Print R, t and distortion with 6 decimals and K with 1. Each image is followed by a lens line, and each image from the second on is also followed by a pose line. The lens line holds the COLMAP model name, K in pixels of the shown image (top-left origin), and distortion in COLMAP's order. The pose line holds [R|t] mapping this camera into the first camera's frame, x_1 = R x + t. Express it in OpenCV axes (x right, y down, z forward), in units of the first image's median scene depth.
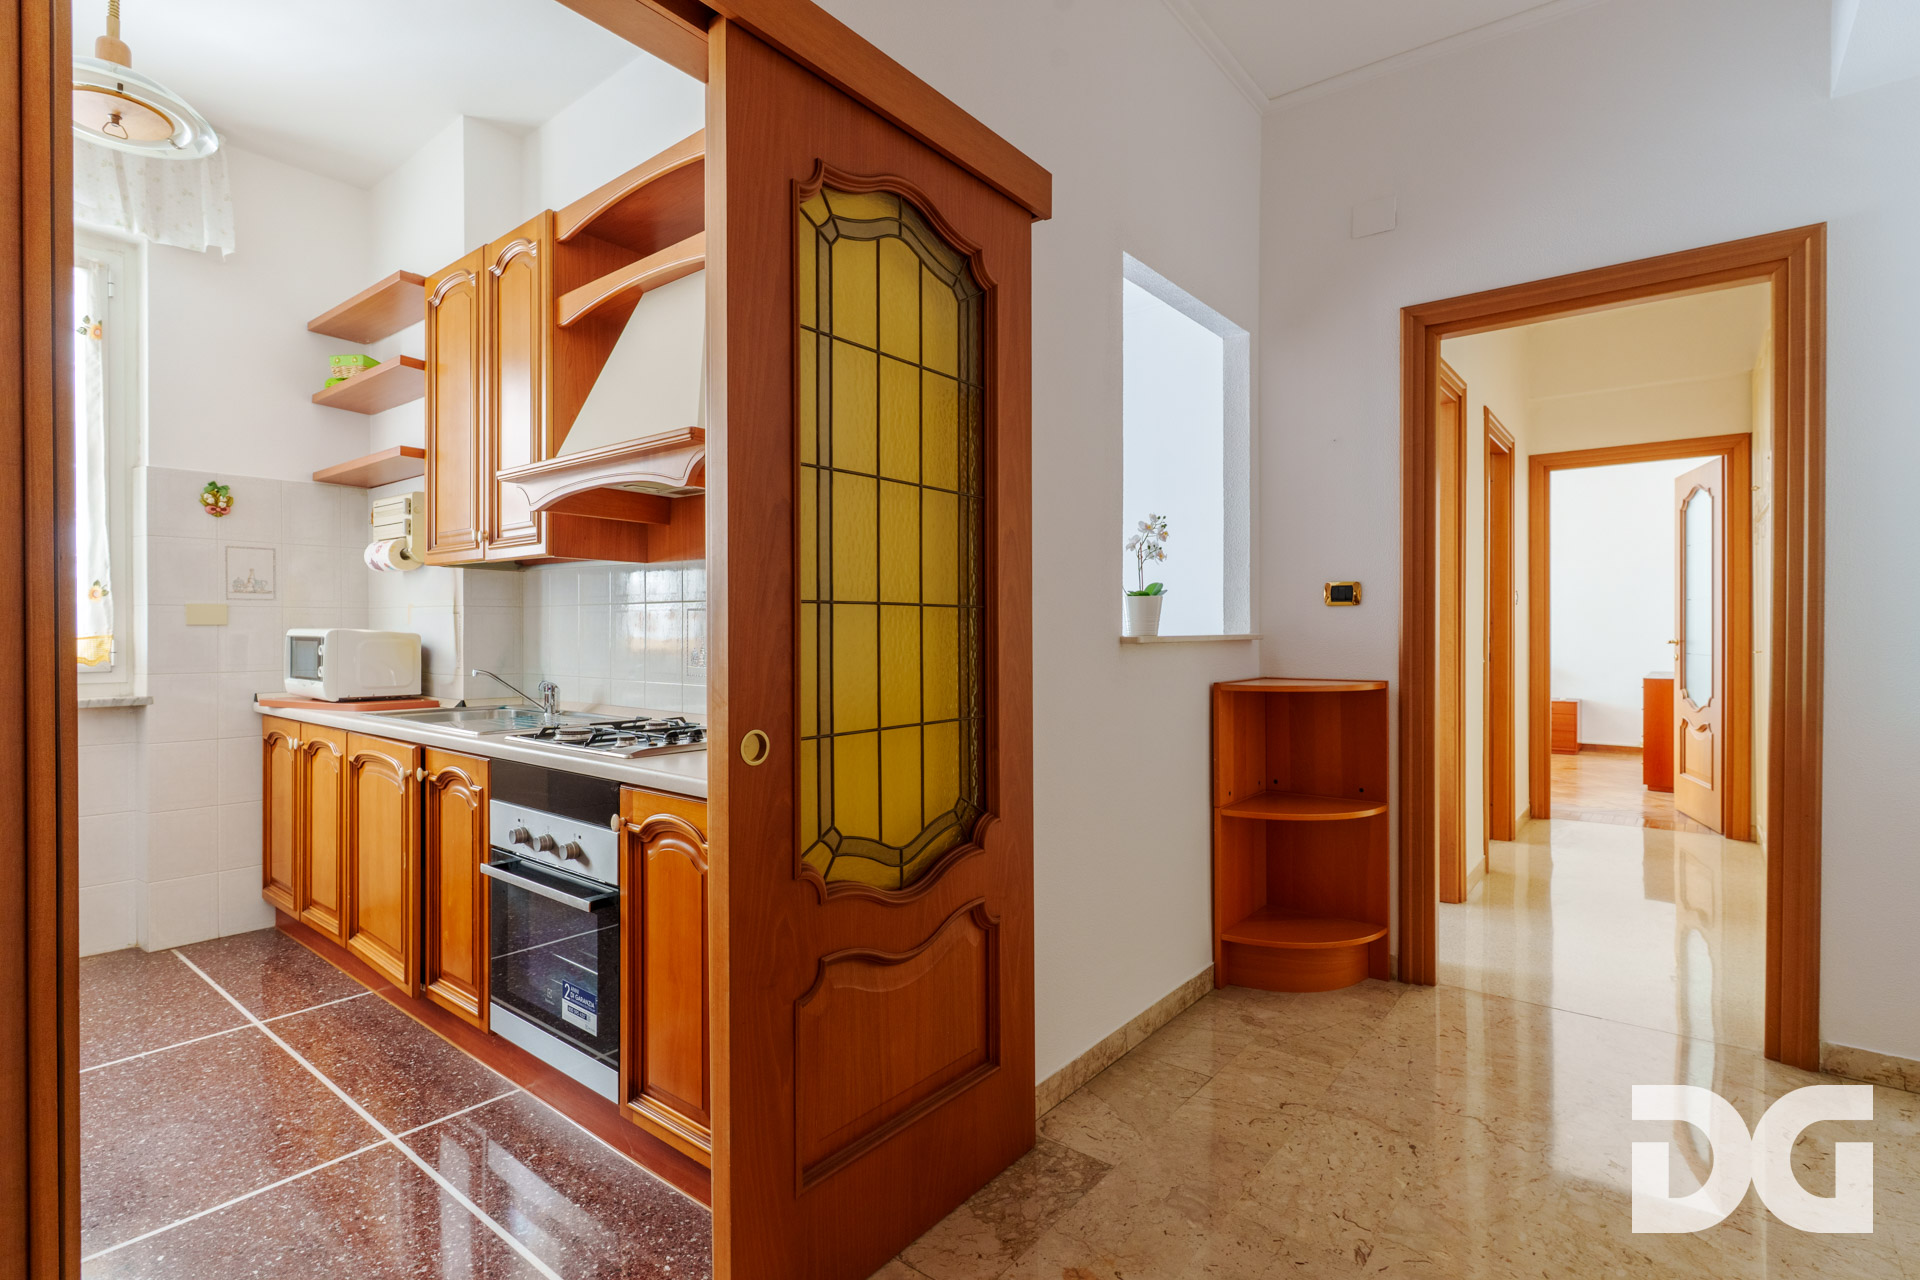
lens RADIAL K [[882.4, 0, 951.3], [0, 882.4, 627.6], [0, 0, 1]] dist [-0.000179, -0.000041]
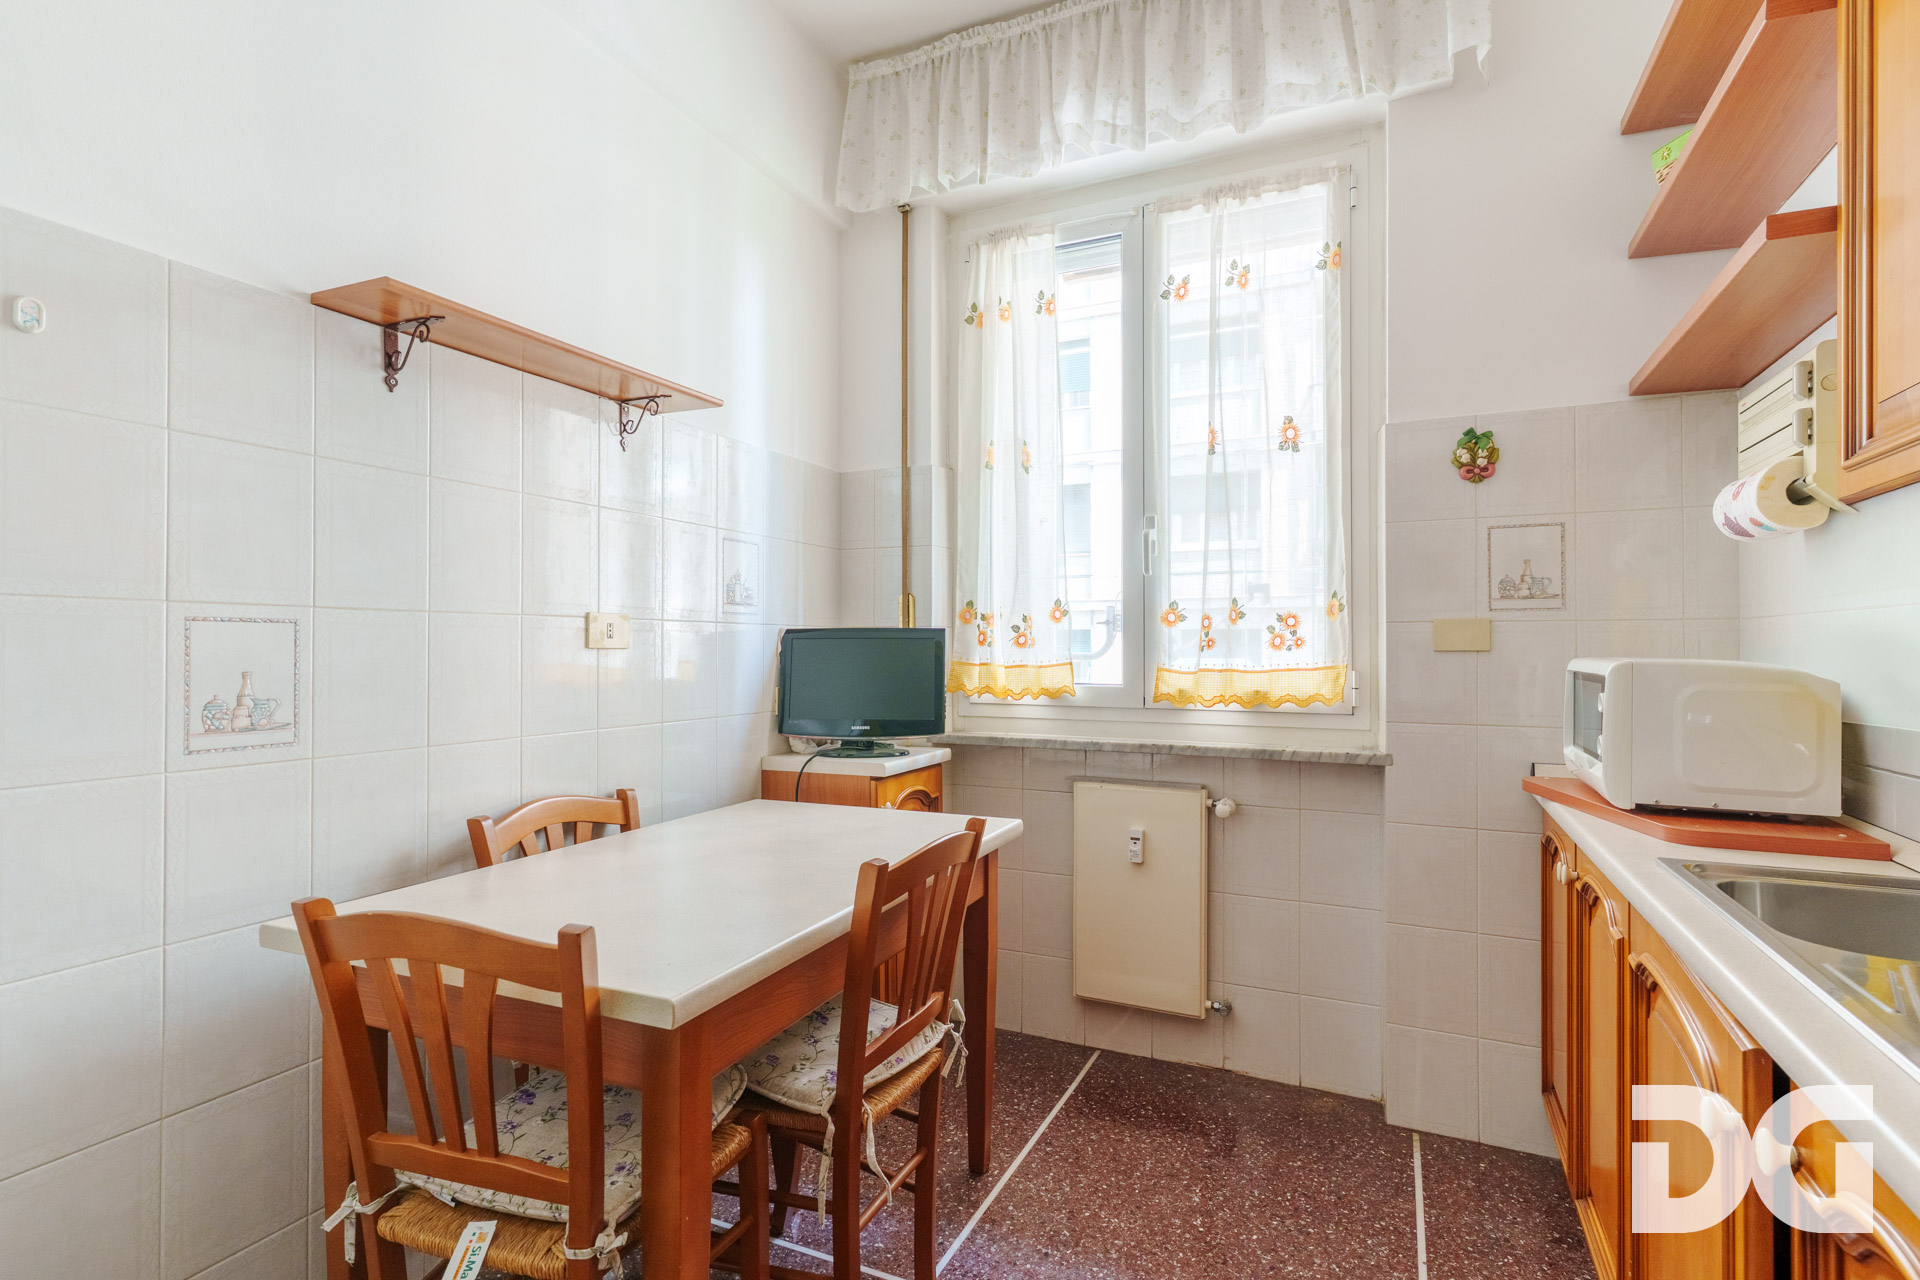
lens RADIAL K [[935.2, 0, 949.4], [0, 935.2, 645.6], [0, 0, 1]] dist [0.000929, 0.000564]
pose [[0.224422, -0.003893, -0.974484, -0.278683], [-0.000258, 0.999992, -0.004054, -0.004435], [0.974492, 0.001161, 0.224419, 0.517981]]
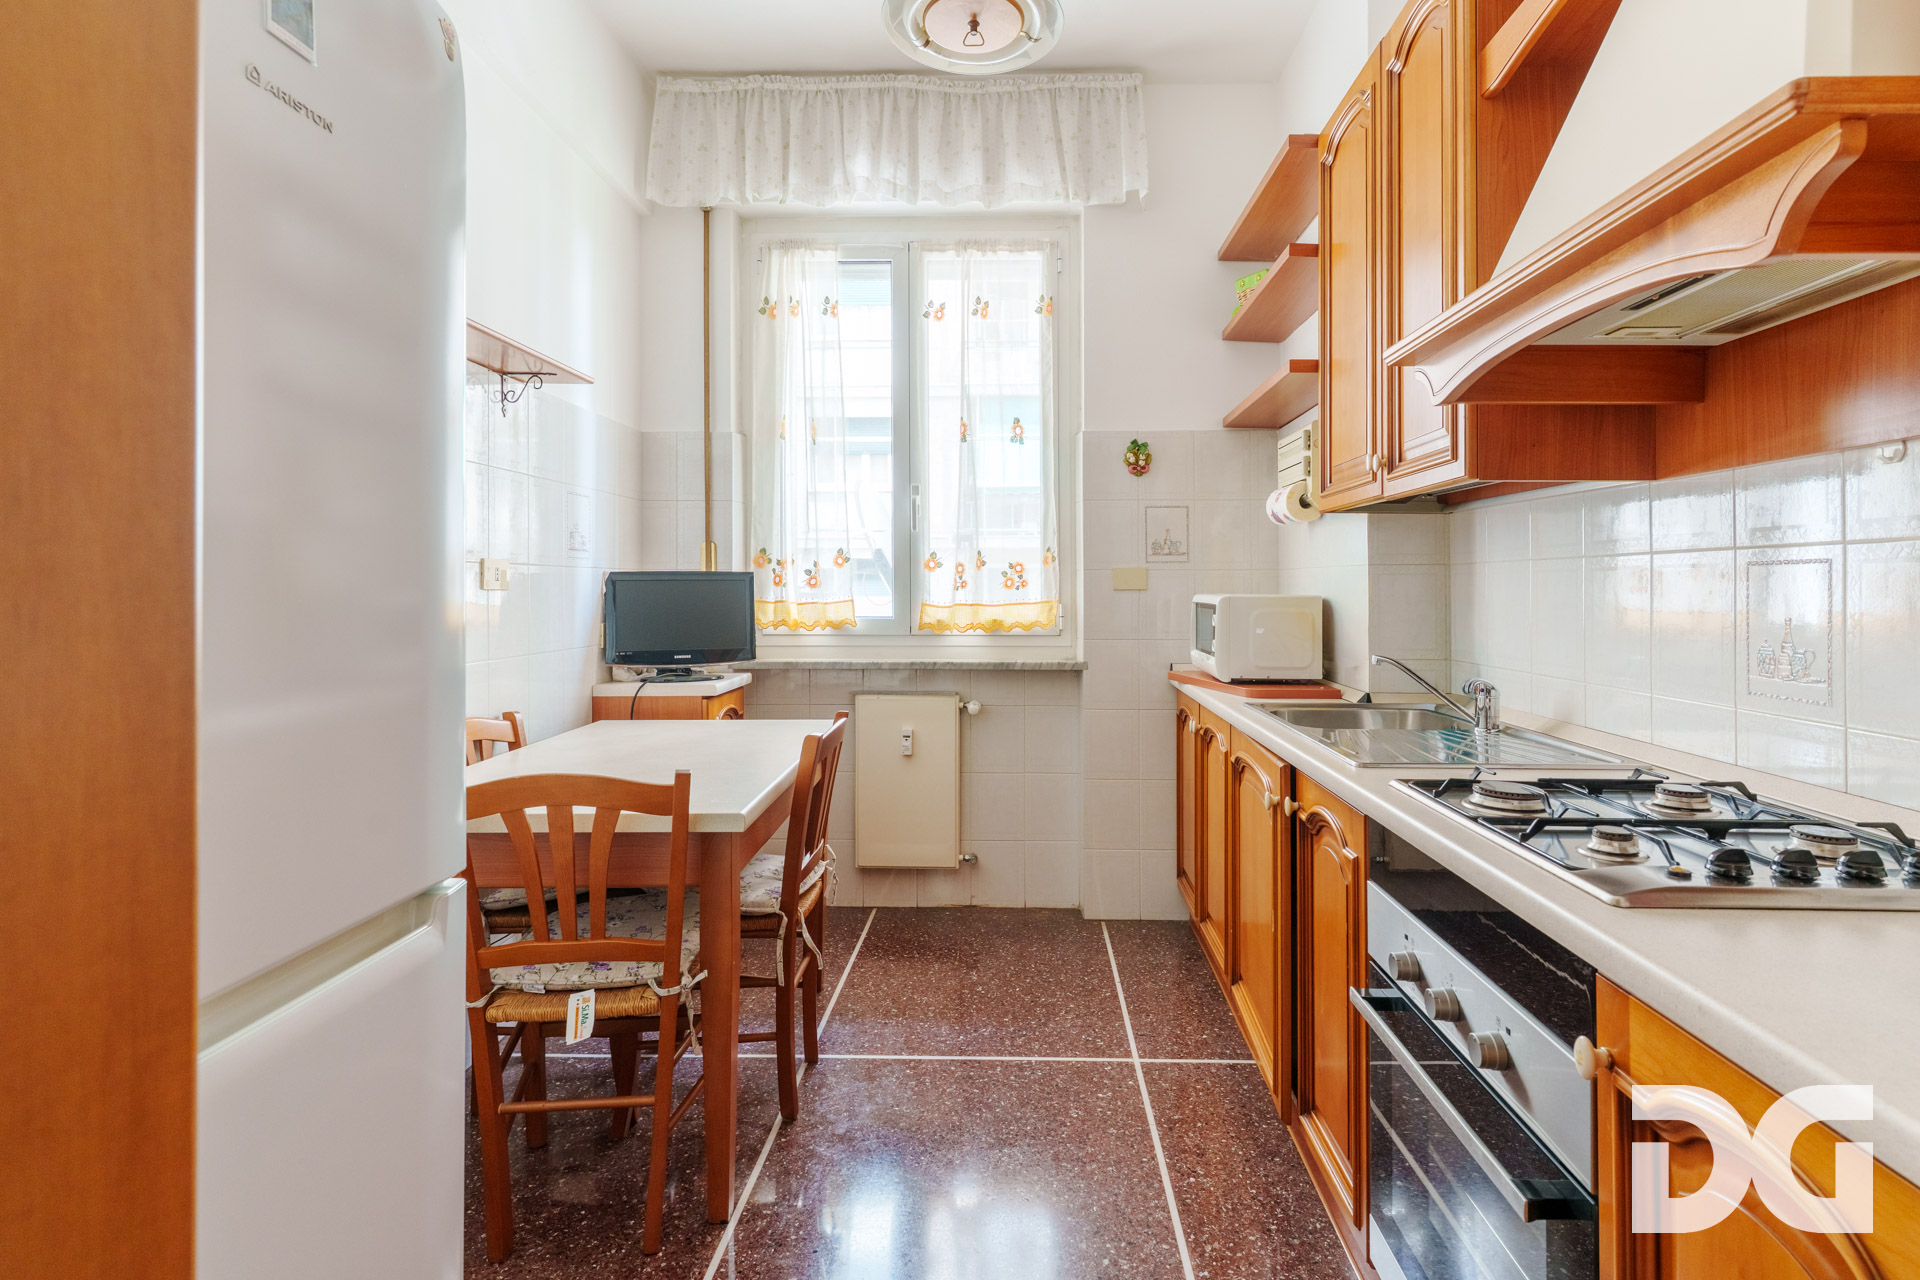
lens RADIAL K [[959.2, 0, 1011.9], [0, 959.2, 580.2], [0, 0, 1]] dist [0.002117, 0.000658]
pose [[0.609479, -0.006598, -0.792775, -0.102755], [0.001724, 0.999974, -0.006998, -0.006747], [0.792800, 0.002899, 0.609475, 0.284608]]
